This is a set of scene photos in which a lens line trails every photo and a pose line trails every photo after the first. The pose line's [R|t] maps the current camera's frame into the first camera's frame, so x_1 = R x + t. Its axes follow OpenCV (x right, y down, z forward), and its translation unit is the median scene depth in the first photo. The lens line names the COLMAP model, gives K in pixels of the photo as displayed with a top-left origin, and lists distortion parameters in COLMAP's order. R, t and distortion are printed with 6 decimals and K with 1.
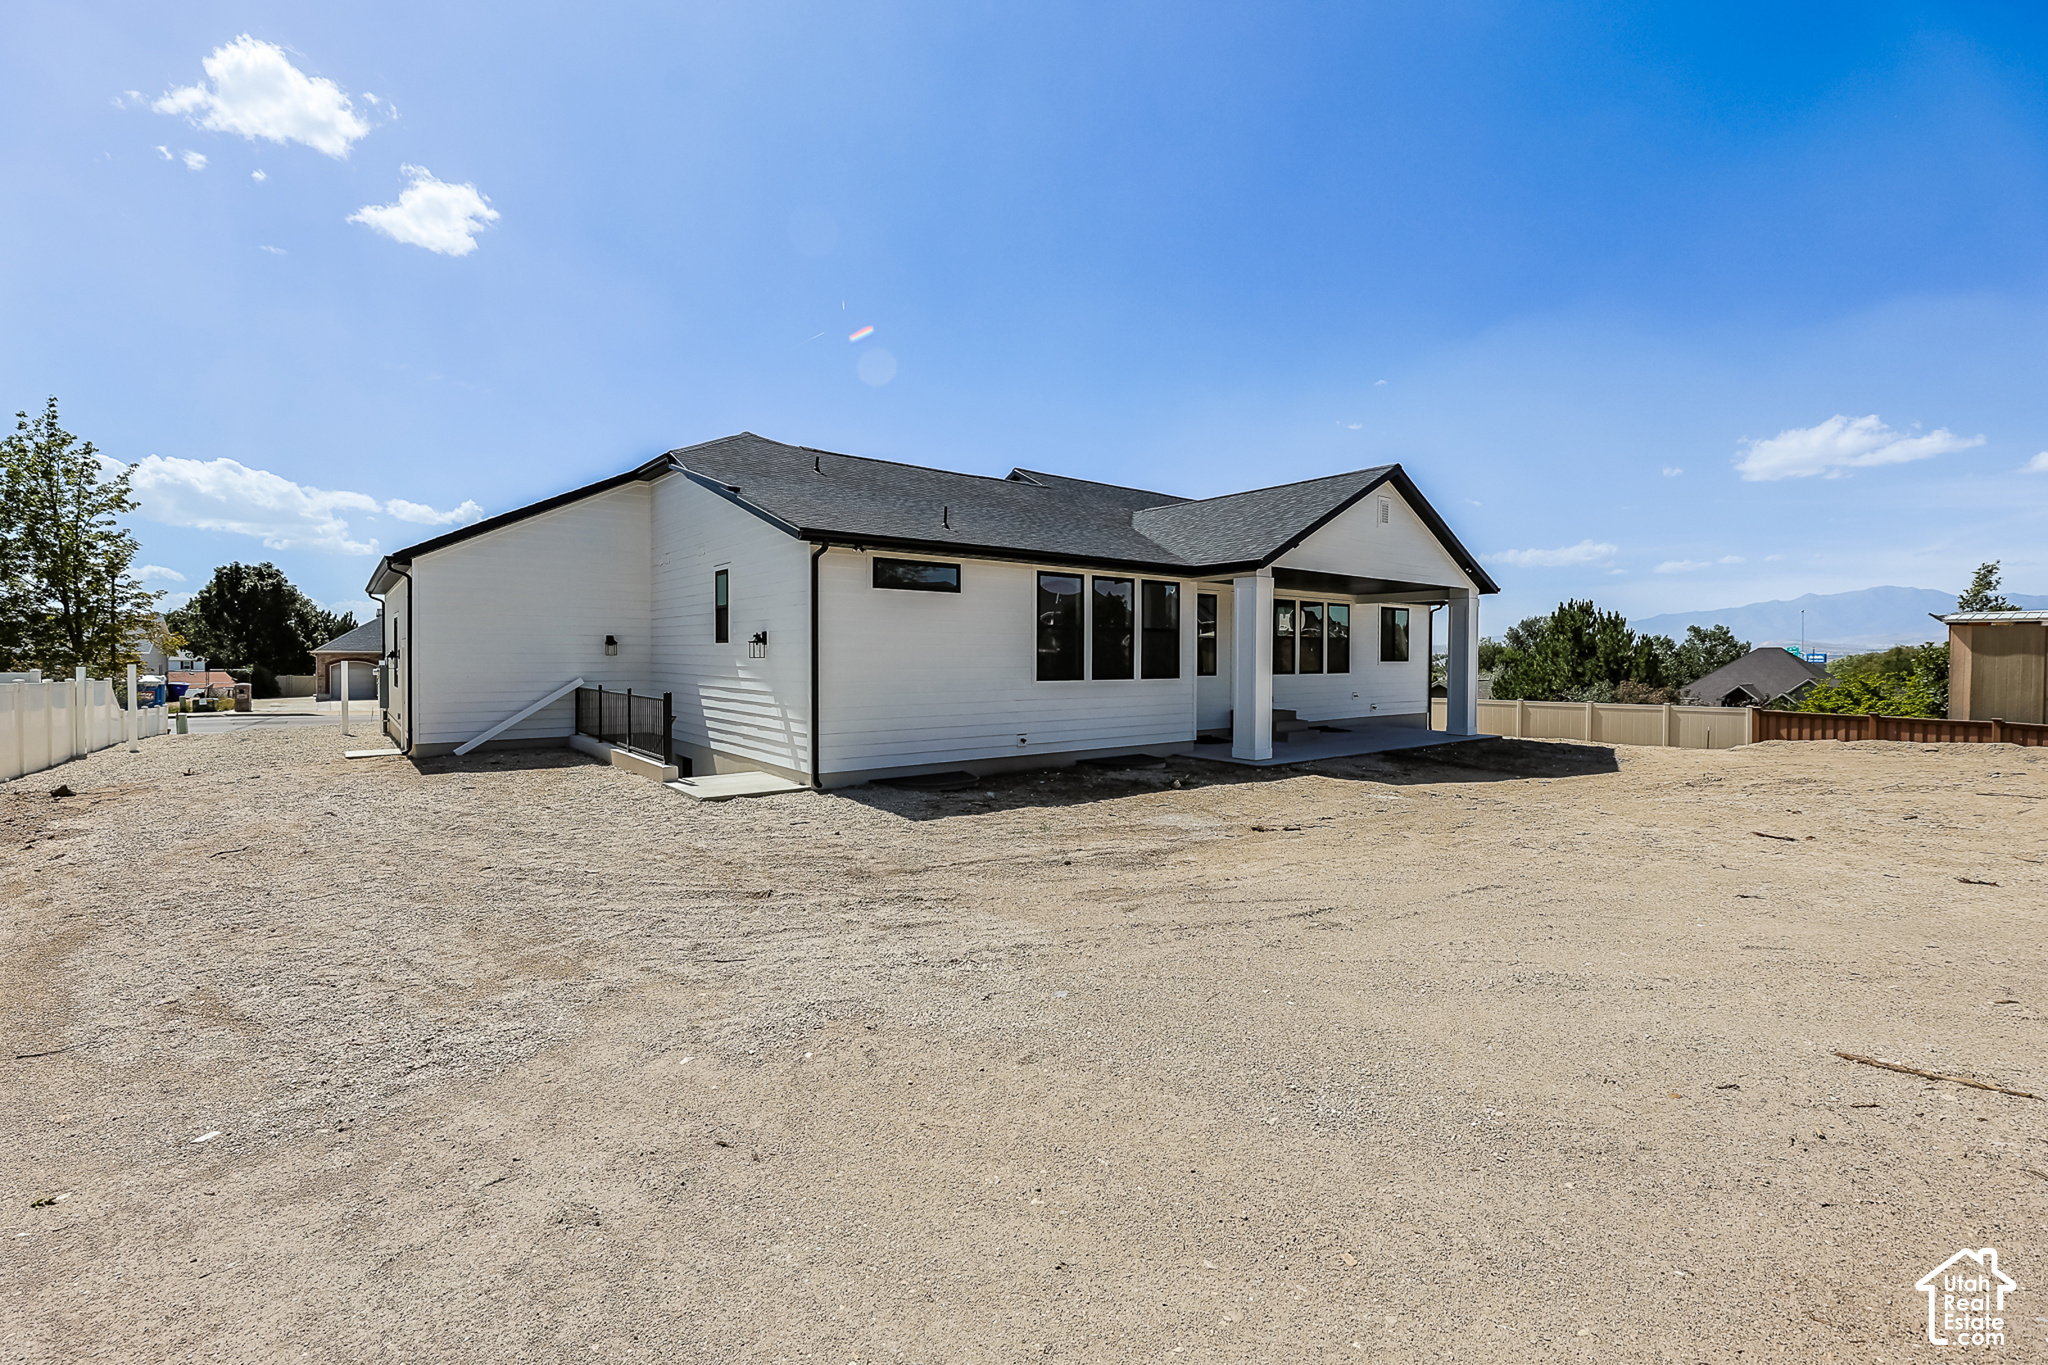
lens RADIAL K [[780.9, 0, 1024.0], [0, 780.9, 682.5], [0, 0, 1]] dist [0.000582, 0.000033]
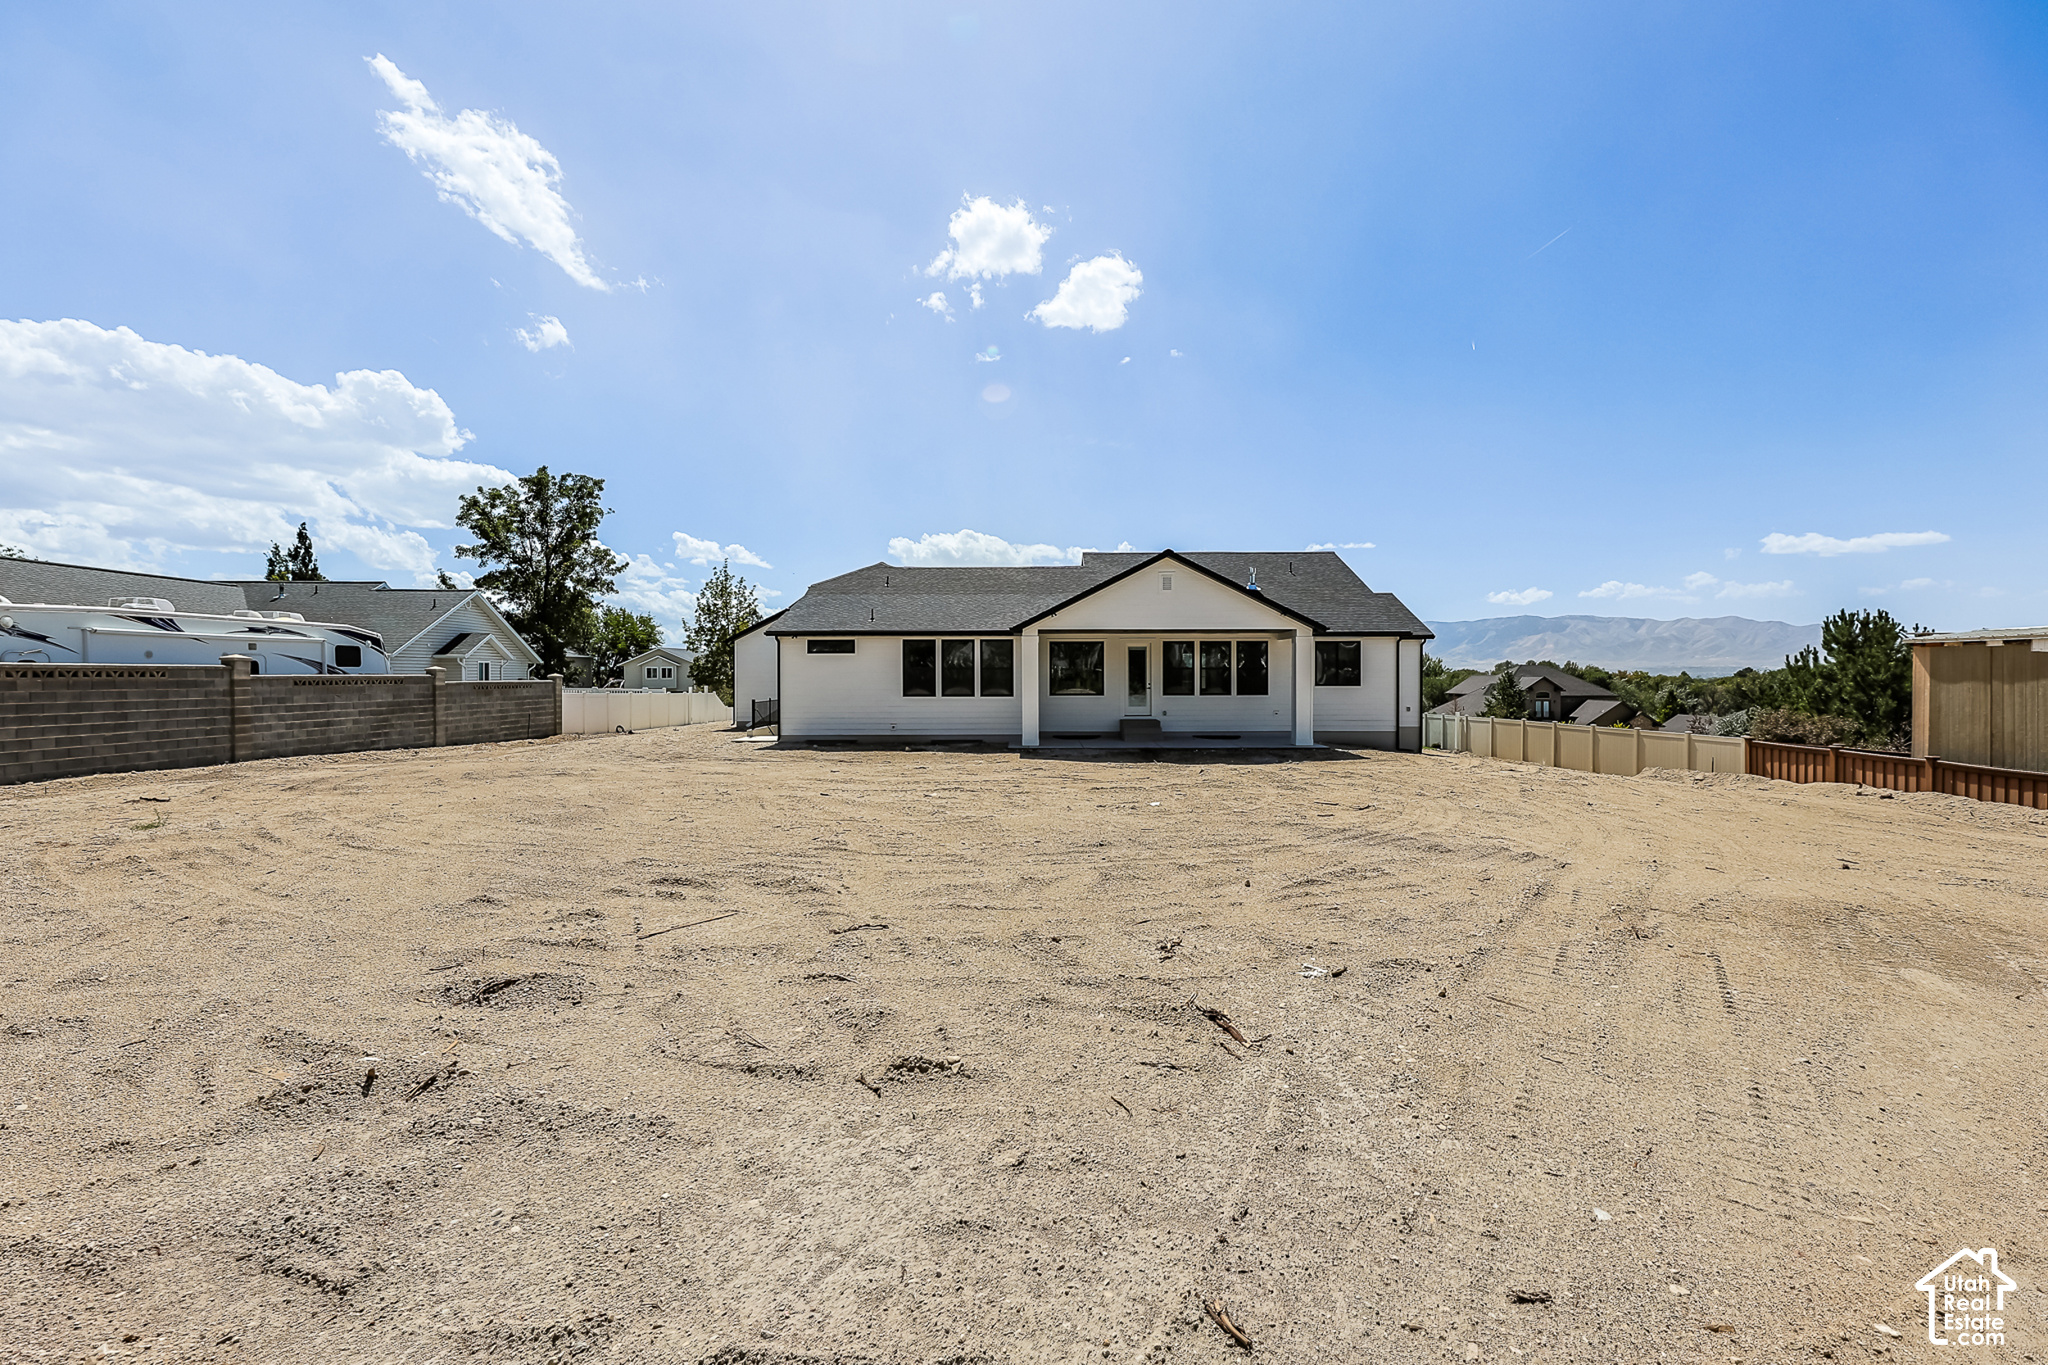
lens RADIAL K [[857.7, 0, 1015.1], [0, 857.7, 689.9], [0, 0, 1]] dist [0.000900, -0.000082]
pose [[0.745401, 0.008639, -0.666560, 1.404164], [-0.017666, 0.999821, -0.006797, -0.007129], [0.666382, 0.016842, 0.745420, -0.326275]]
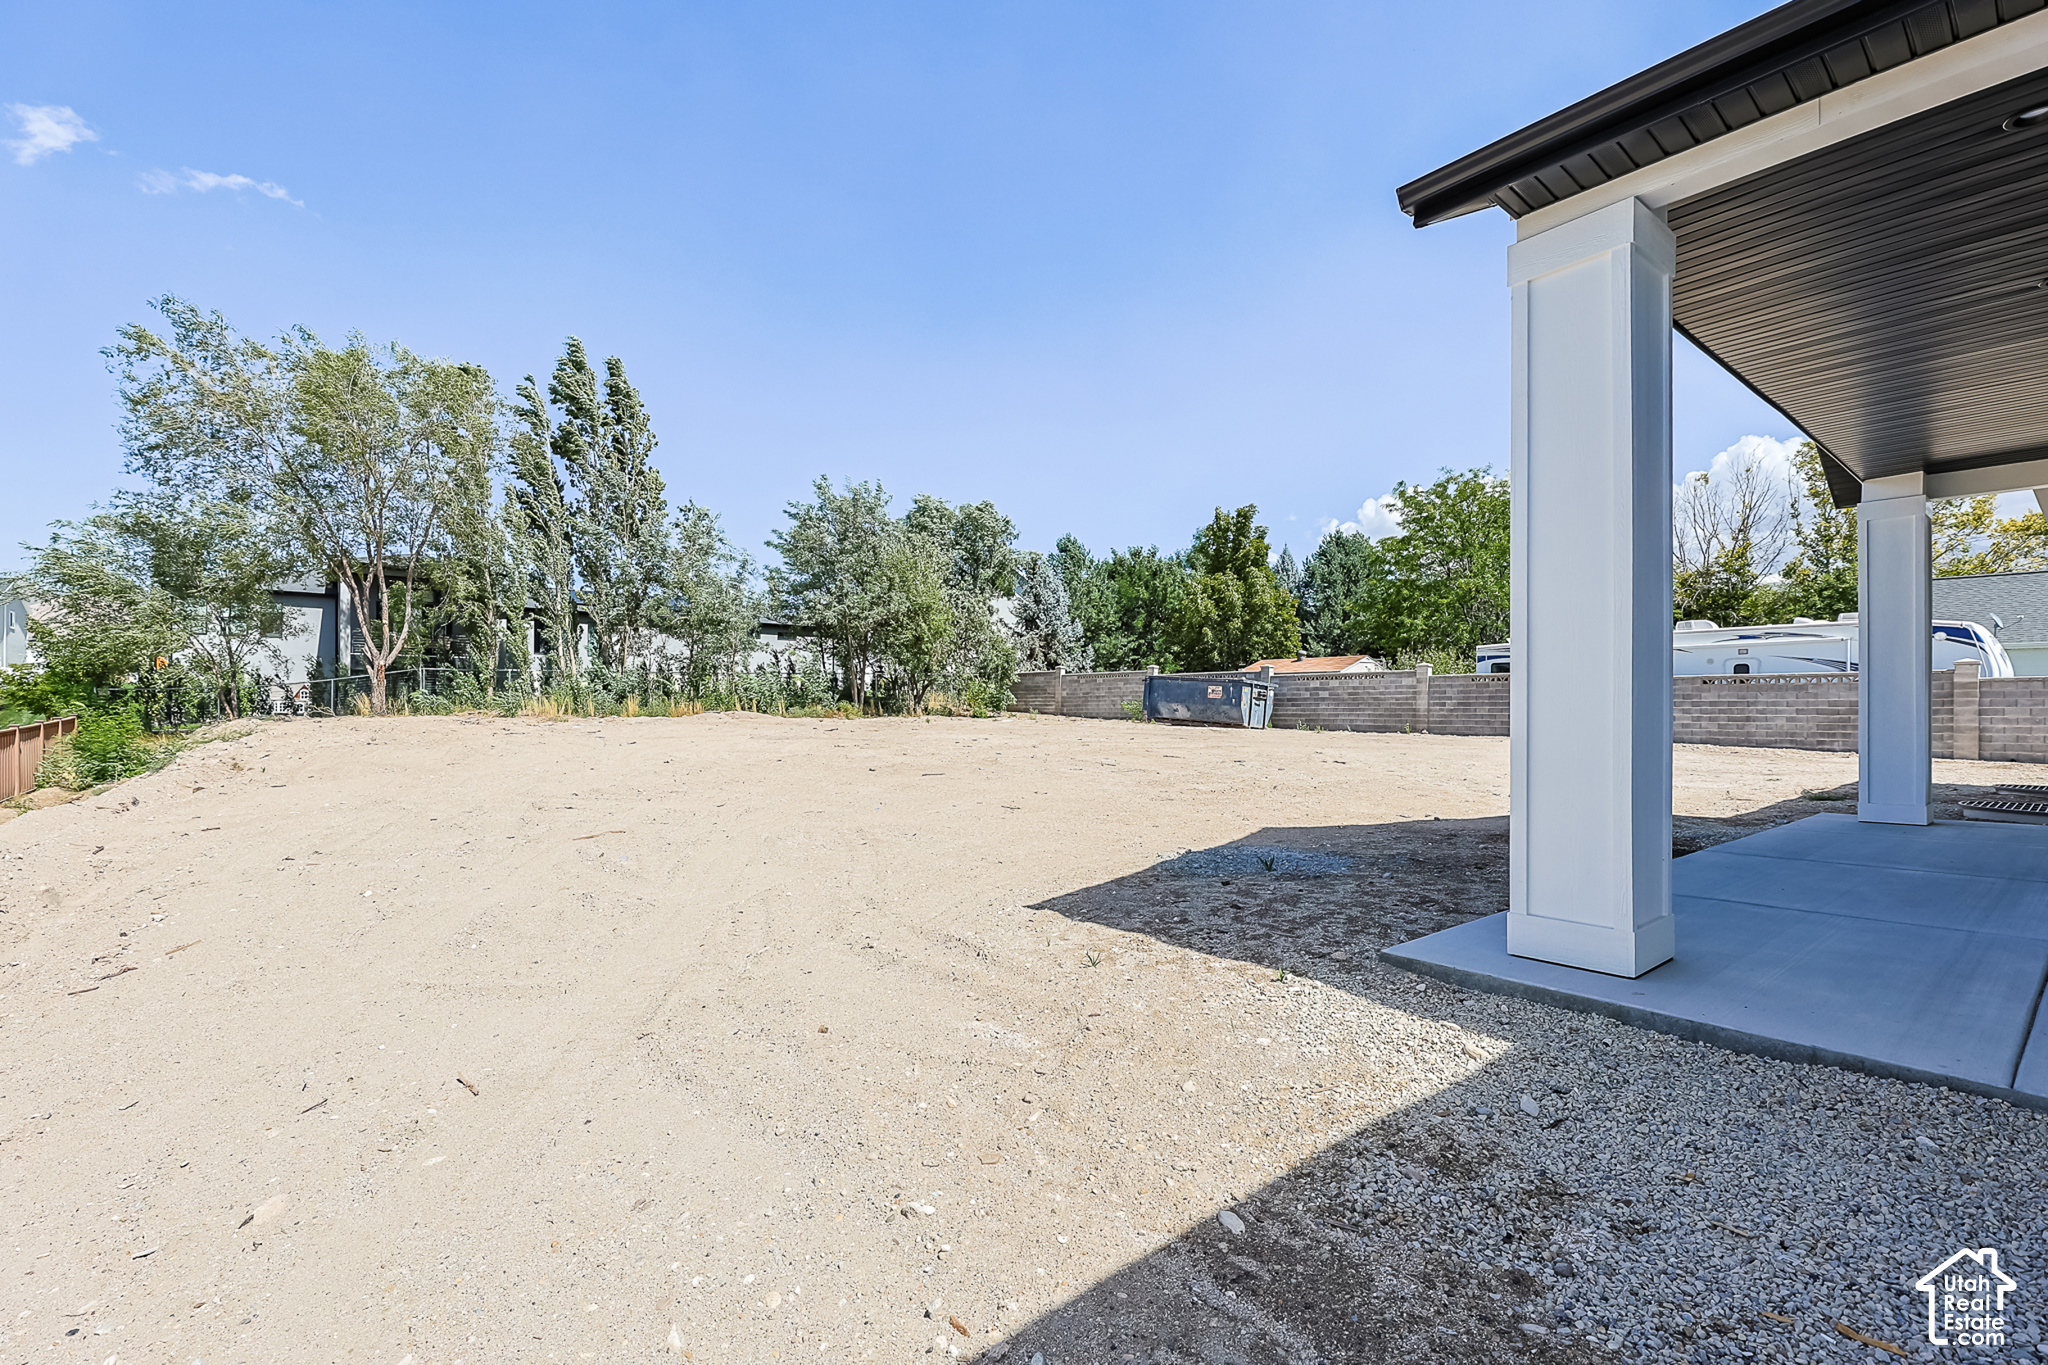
lens RADIAL K [[857.7, 0, 1015.1], [0, 857.7, 689.9], [0, 0, 1]] dist [0.000900, -0.000082]
pose [[-0.999966, -0.003132, 0.007612, 0.906938], [-0.003043, 0.999927, 0.011723, -0.007262], [-0.007648, 0.011699, -0.999902, 1.548562]]
